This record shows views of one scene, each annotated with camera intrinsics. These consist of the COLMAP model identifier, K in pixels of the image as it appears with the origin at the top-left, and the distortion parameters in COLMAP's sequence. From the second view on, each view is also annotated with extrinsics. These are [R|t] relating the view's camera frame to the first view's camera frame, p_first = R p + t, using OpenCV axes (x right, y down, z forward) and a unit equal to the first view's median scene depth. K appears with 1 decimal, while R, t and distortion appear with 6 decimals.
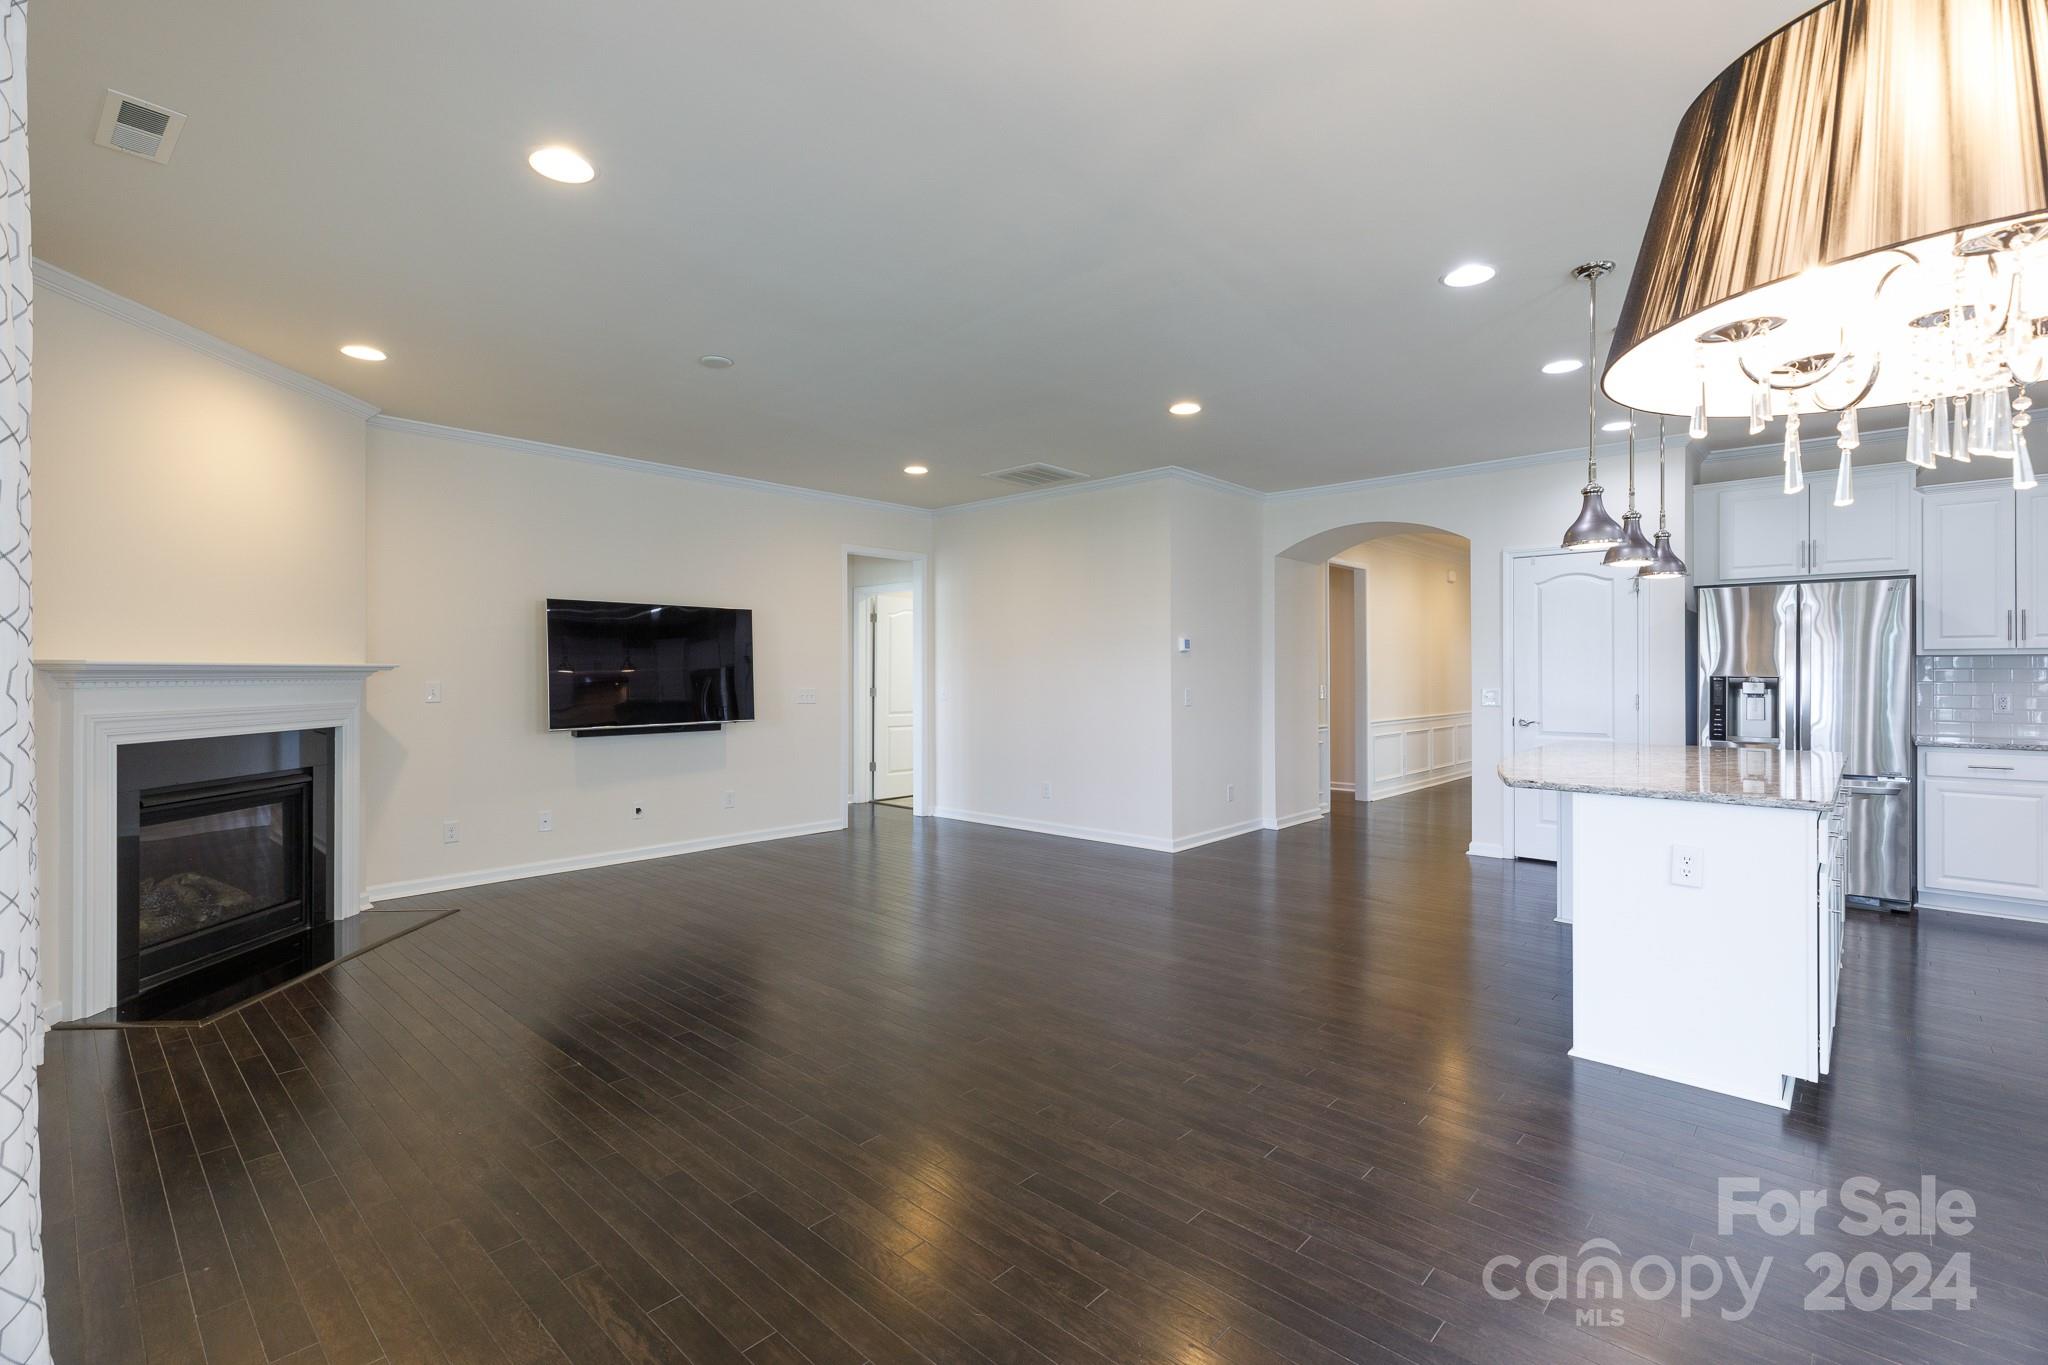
lens RADIAL K [[913.1, 0, 1024.8], [0, 913.1, 674.1], [0, 0, 1]] dist [0.003201, 0.000496]
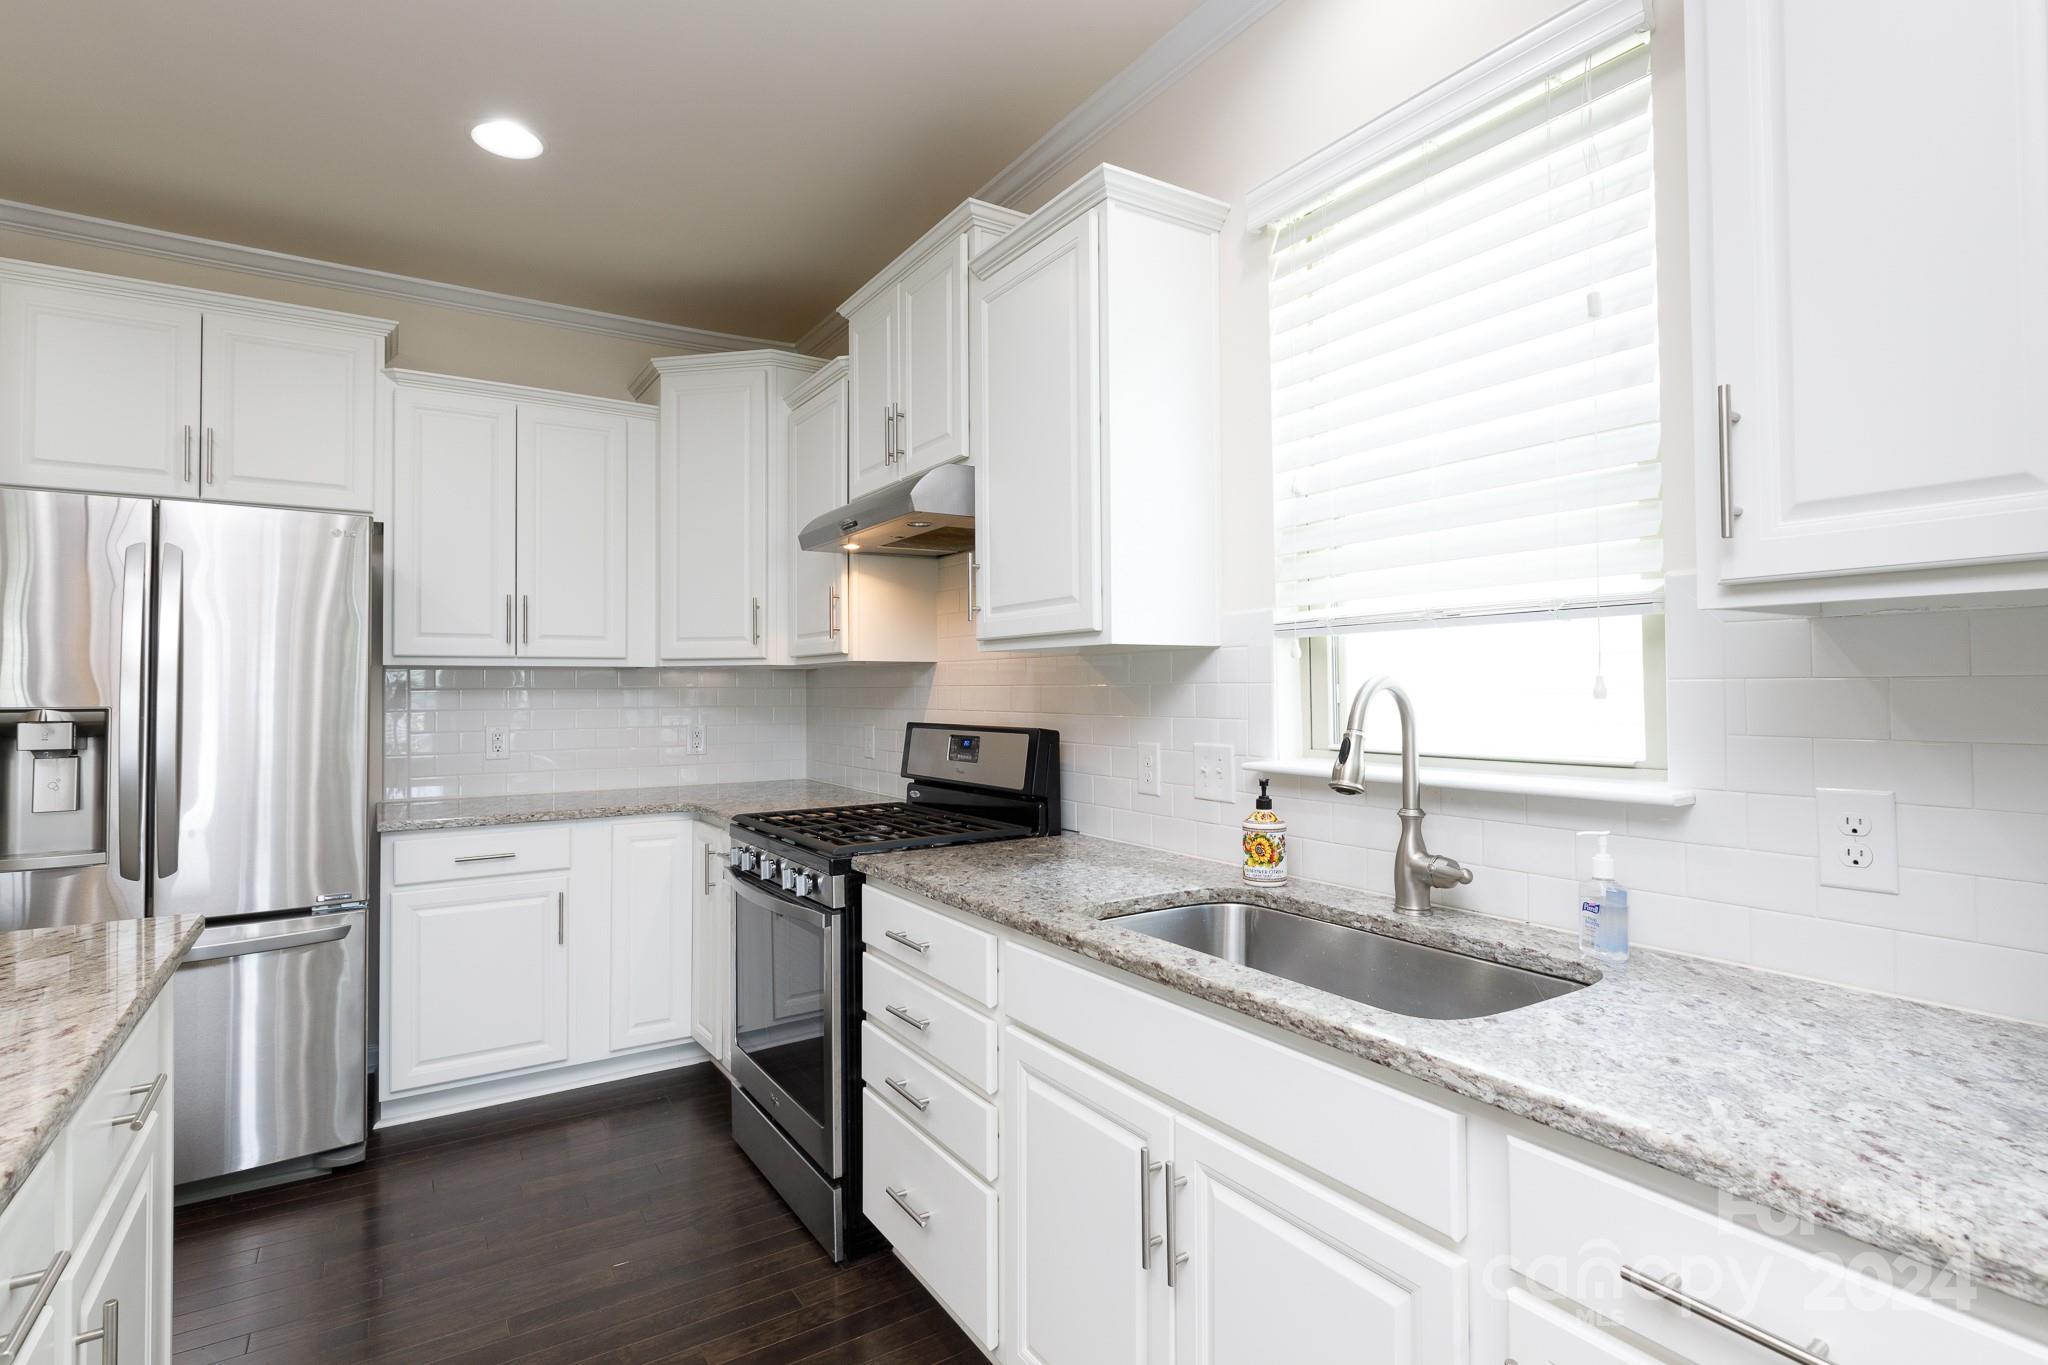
lens RADIAL K [[1005.8, 0, 1025.4], [0, 1005.8, 672.9], [0, 0, 1]] dist [-0.002705, 0.000653]
pose [[0.247786, 0.014743, 0.968703, 0.457624], [0.007947, 0.999820, -0.017250, -0.002090], [-0.968782, 0.011972, 0.247625, 0.449606]]
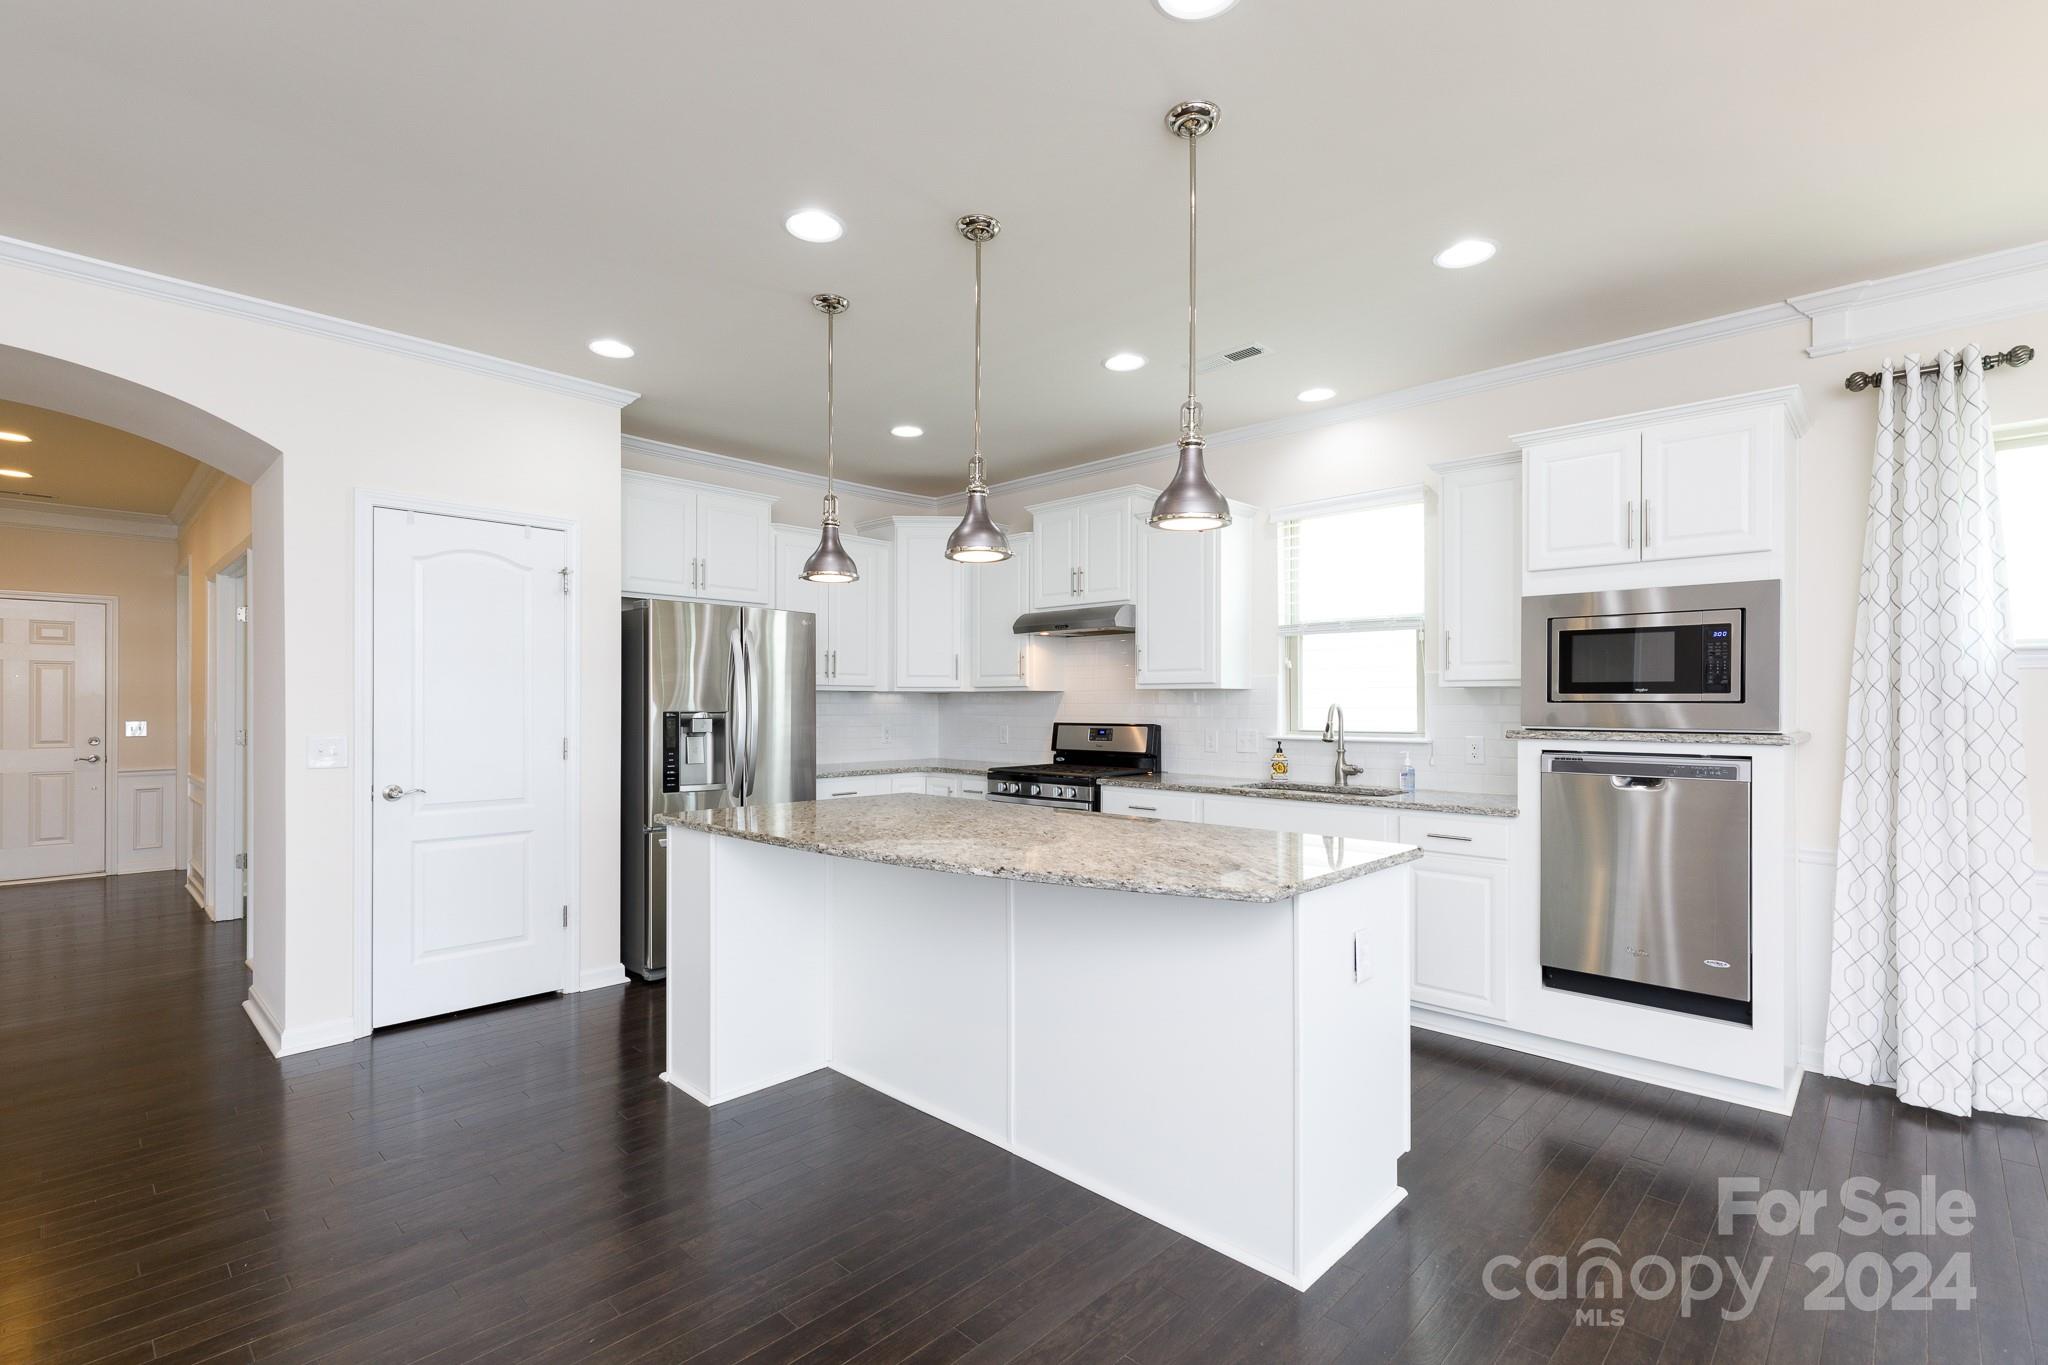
lens RADIAL K [[929.1, 0, 1025.2], [0, 929.1, 706.4], [0, 0, 1]] dist [0.001391, -0.000007]
pose [[0.017168, -0.000246, 0.999853, -0.043732], [-0.000194, 1.000000, 0.000249, -0.002328], [-0.999853, -0.000199, 0.017168, 0.679644]]
